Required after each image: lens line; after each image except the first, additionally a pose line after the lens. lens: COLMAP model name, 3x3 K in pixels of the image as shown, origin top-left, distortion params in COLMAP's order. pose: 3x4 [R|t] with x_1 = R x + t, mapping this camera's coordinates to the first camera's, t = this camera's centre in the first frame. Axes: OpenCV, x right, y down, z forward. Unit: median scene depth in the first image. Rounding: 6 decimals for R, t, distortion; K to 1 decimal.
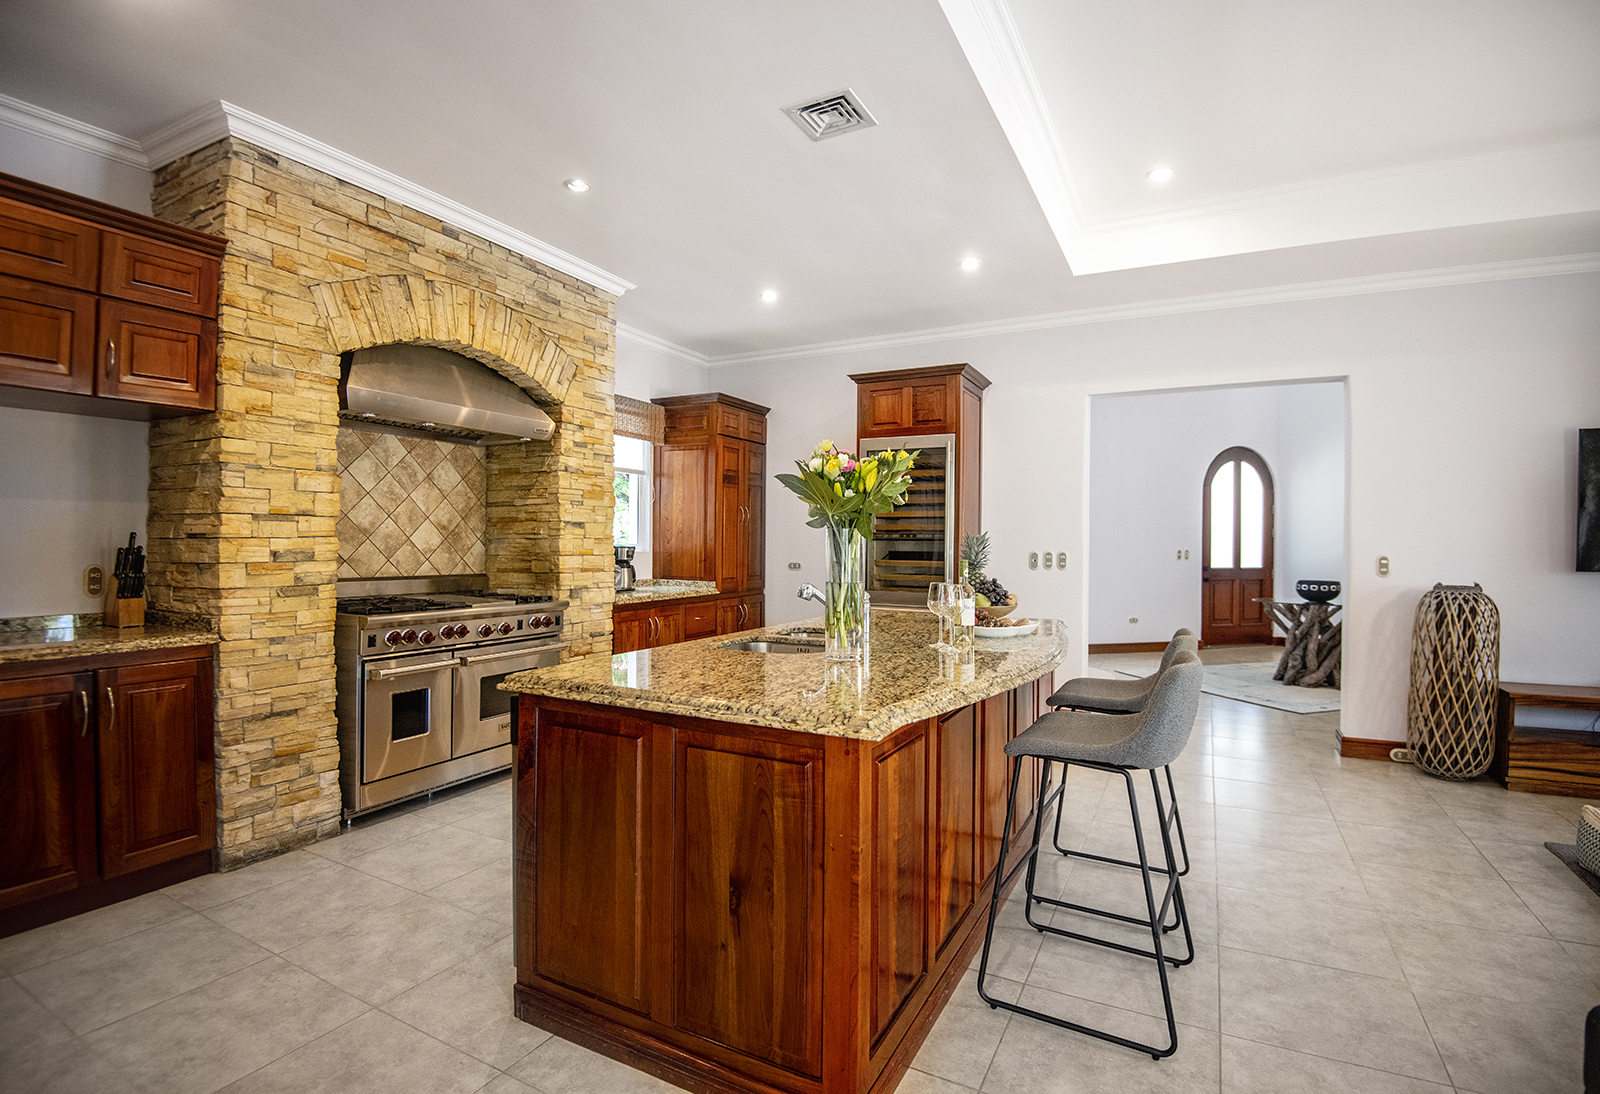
lens RADIAL K [[779.6, 0, 800.0], [0, 779.6, 547.0], [0, 0, 1]] dist [-0.028476, -0.001206]
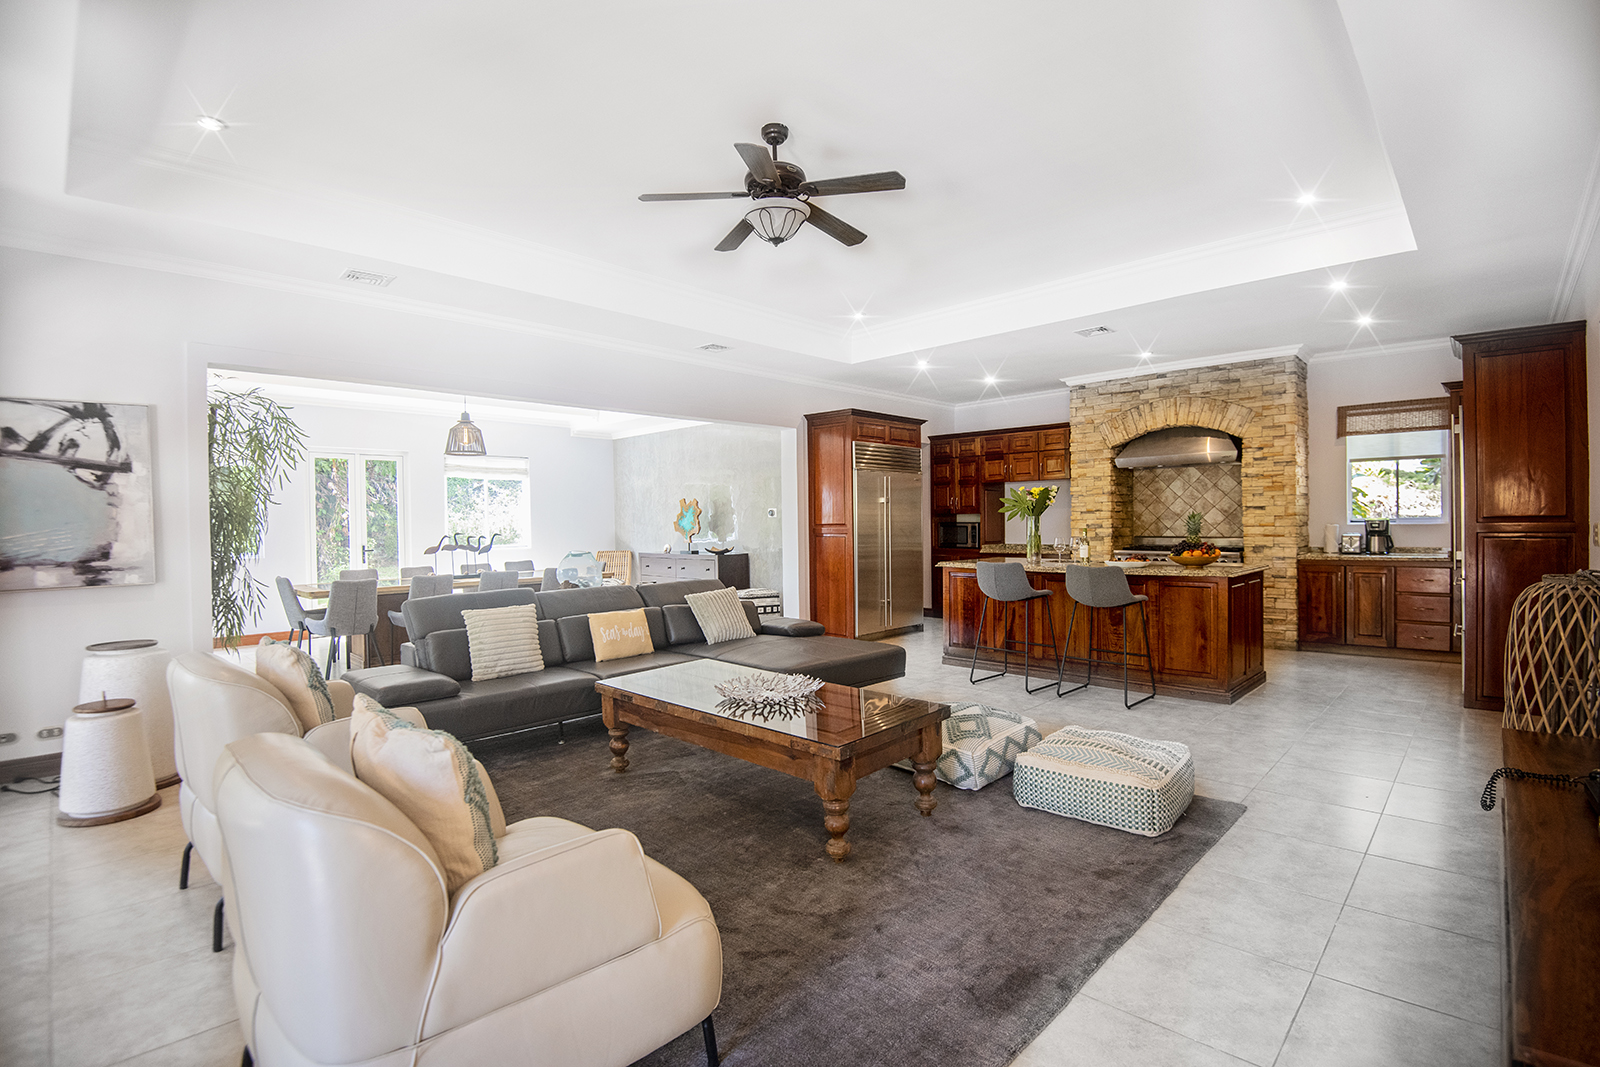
lens RADIAL K [[763.2, 0, 800.0], [0, 763.2, 533.5], [0, 0, 1]] dist [-0.001931, -0.000414]
pose [[-0.292016, 0.010696, -0.956354, 2.133980], [0.007725, 0.999931, 0.008824, 0.005953], [0.956382, -0.004811, -0.292078, 0.742074]]
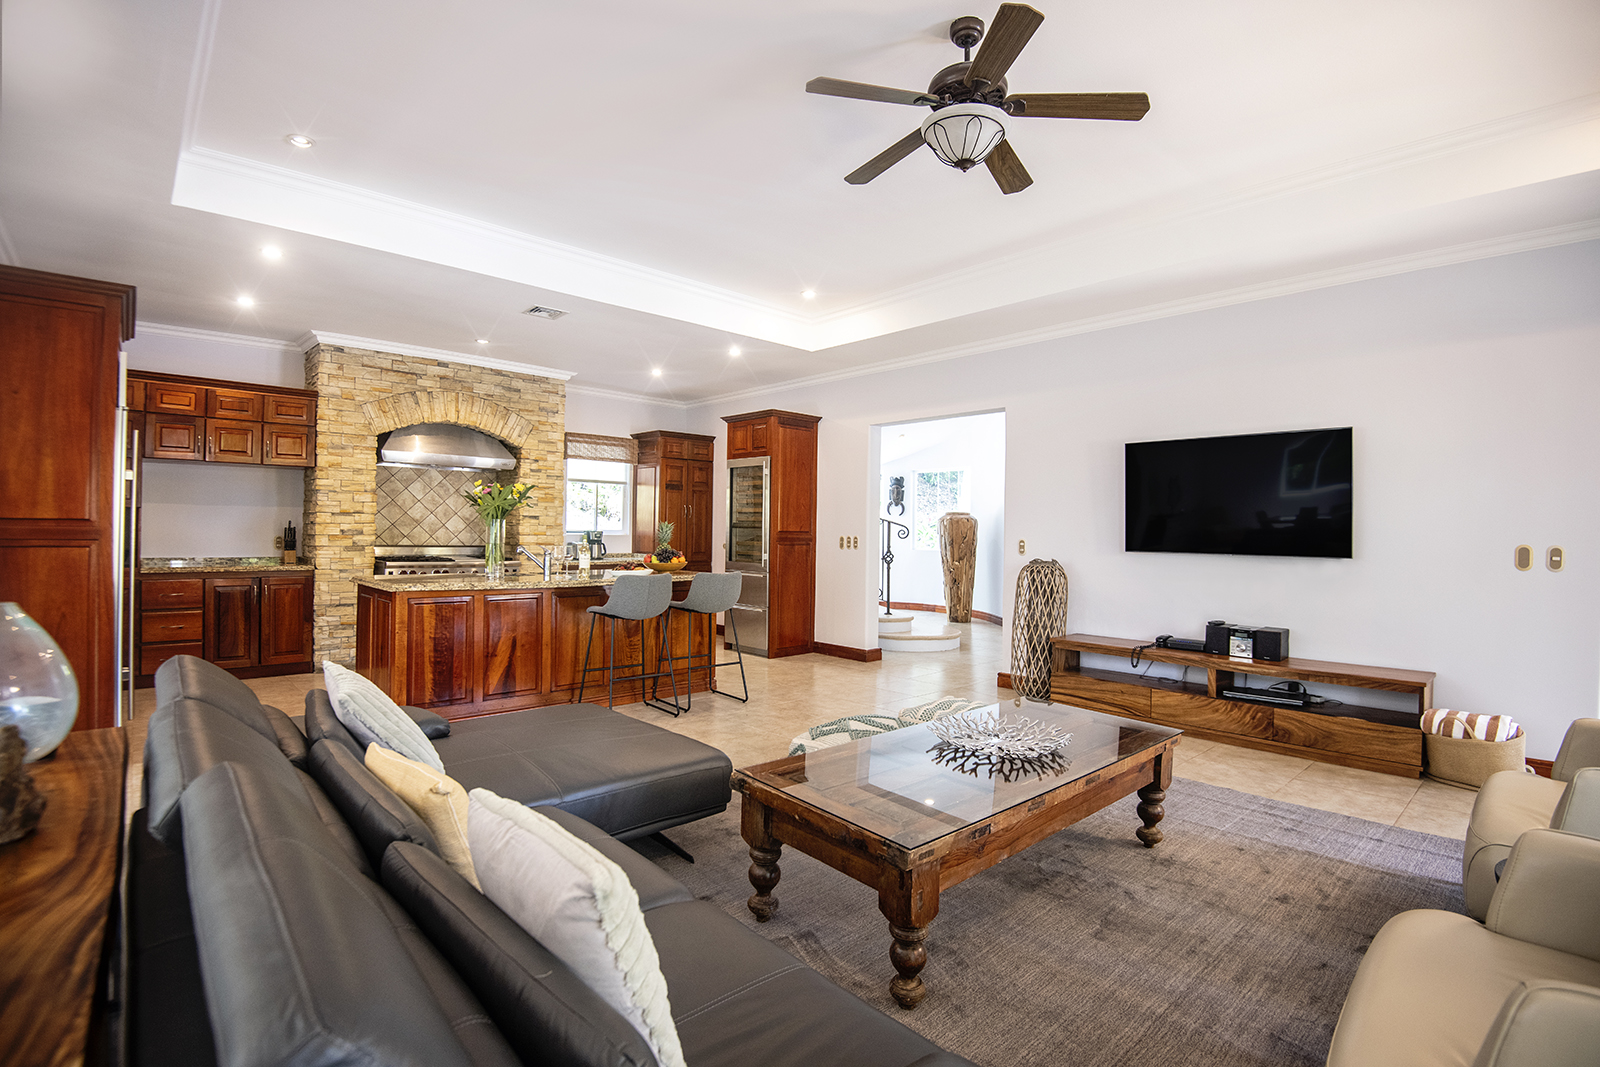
lens RADIAL K [[763.2, 0, 800.0], [0, 763.2, 533.5], [0, 0, 1]] dist [-0.001931, -0.000414]
pose [[0.941032, 0.006090, -0.338262, 1.159645], [-0.008358, 0.999951, -0.005249, 0.015391], [0.338214, 0.007767, 0.941037, -0.541456]]
